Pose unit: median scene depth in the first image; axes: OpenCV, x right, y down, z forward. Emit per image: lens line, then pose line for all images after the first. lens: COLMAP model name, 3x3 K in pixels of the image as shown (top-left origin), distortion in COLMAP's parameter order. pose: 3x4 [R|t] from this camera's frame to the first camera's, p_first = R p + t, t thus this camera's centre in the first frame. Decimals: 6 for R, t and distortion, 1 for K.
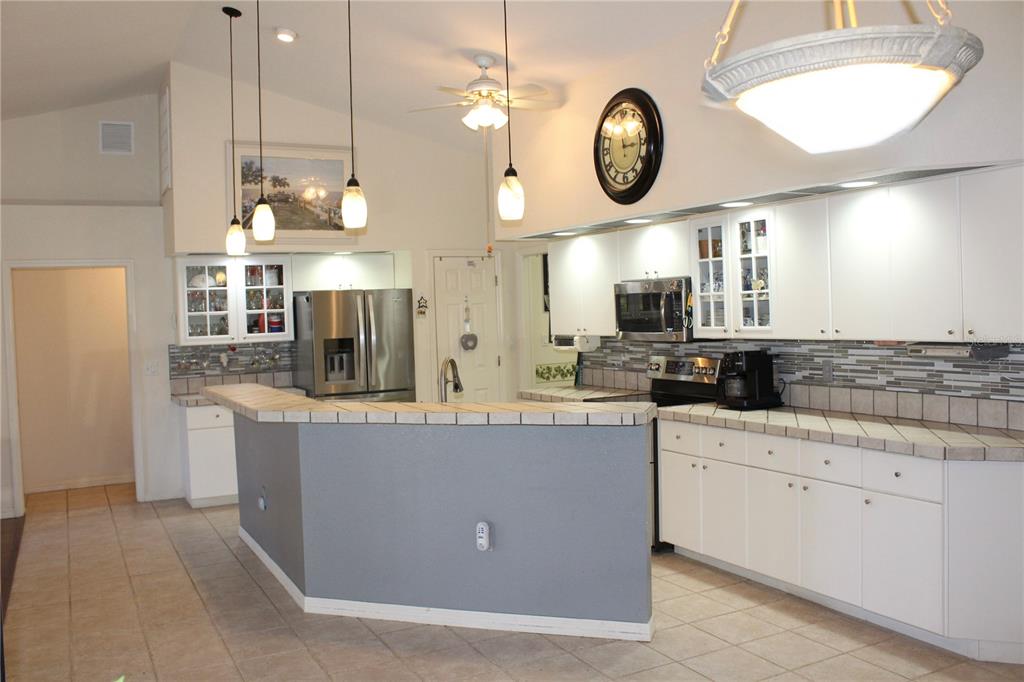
lens RADIAL K [[927.7, 0, 522.3], [0, 927.7, 326.1], [0, 0, 1]] dist [-0.160452, 0.139935]
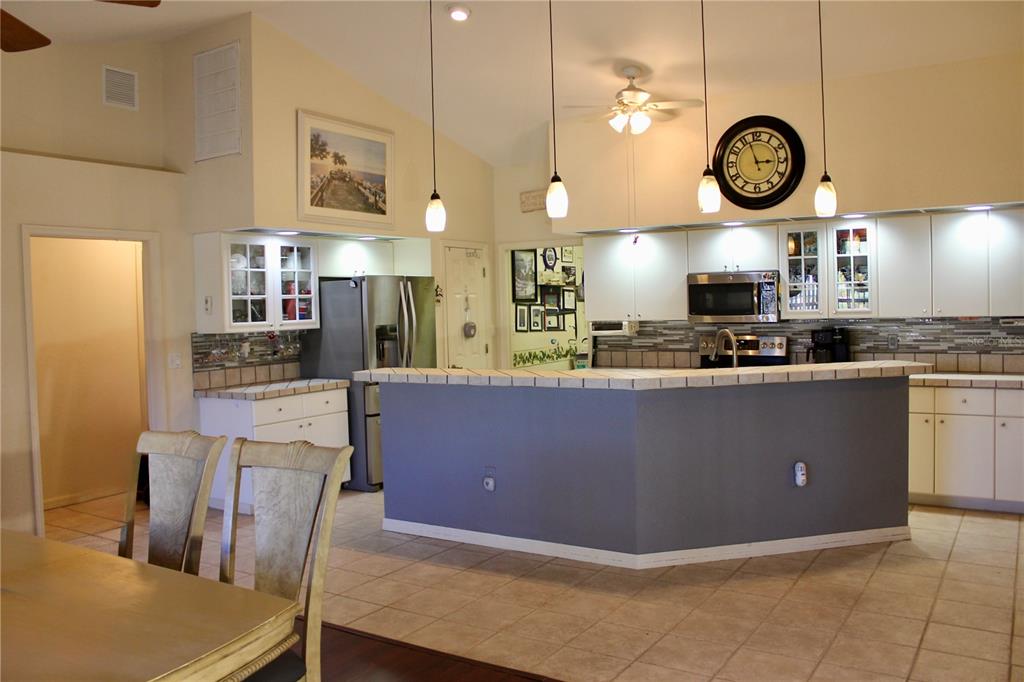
lens RADIAL K [[896.4, 0, 536.1], [0, 896.4, 332.3], [0, 0, 1]] dist [-0.122281, 0.023482]
pose [[0.850630, -0.002899, 0.525757, -0.600036], [0.005638, 0.999978, -0.003608, 0.027021], [-0.525735, 0.006033, 0.850627, 0.118678]]
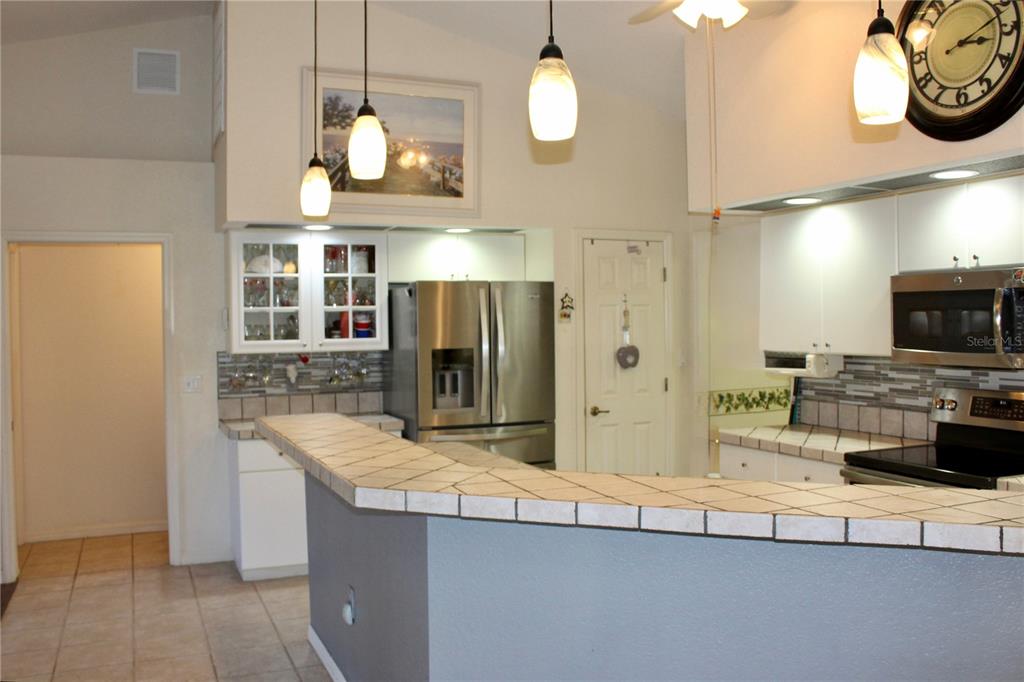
lens RADIAL K [[927.7, 0, 512.4], [0, 927.7, 332.3], [0, 0, 1]] dist [-0.160452, 0.139935]
pose [[0.996562, 0.023313, -0.079505, -0.103348], [-0.023686, 0.999712, -0.003753, 0.002406], [0.079395, 0.005624, 0.996827, 0.311524]]
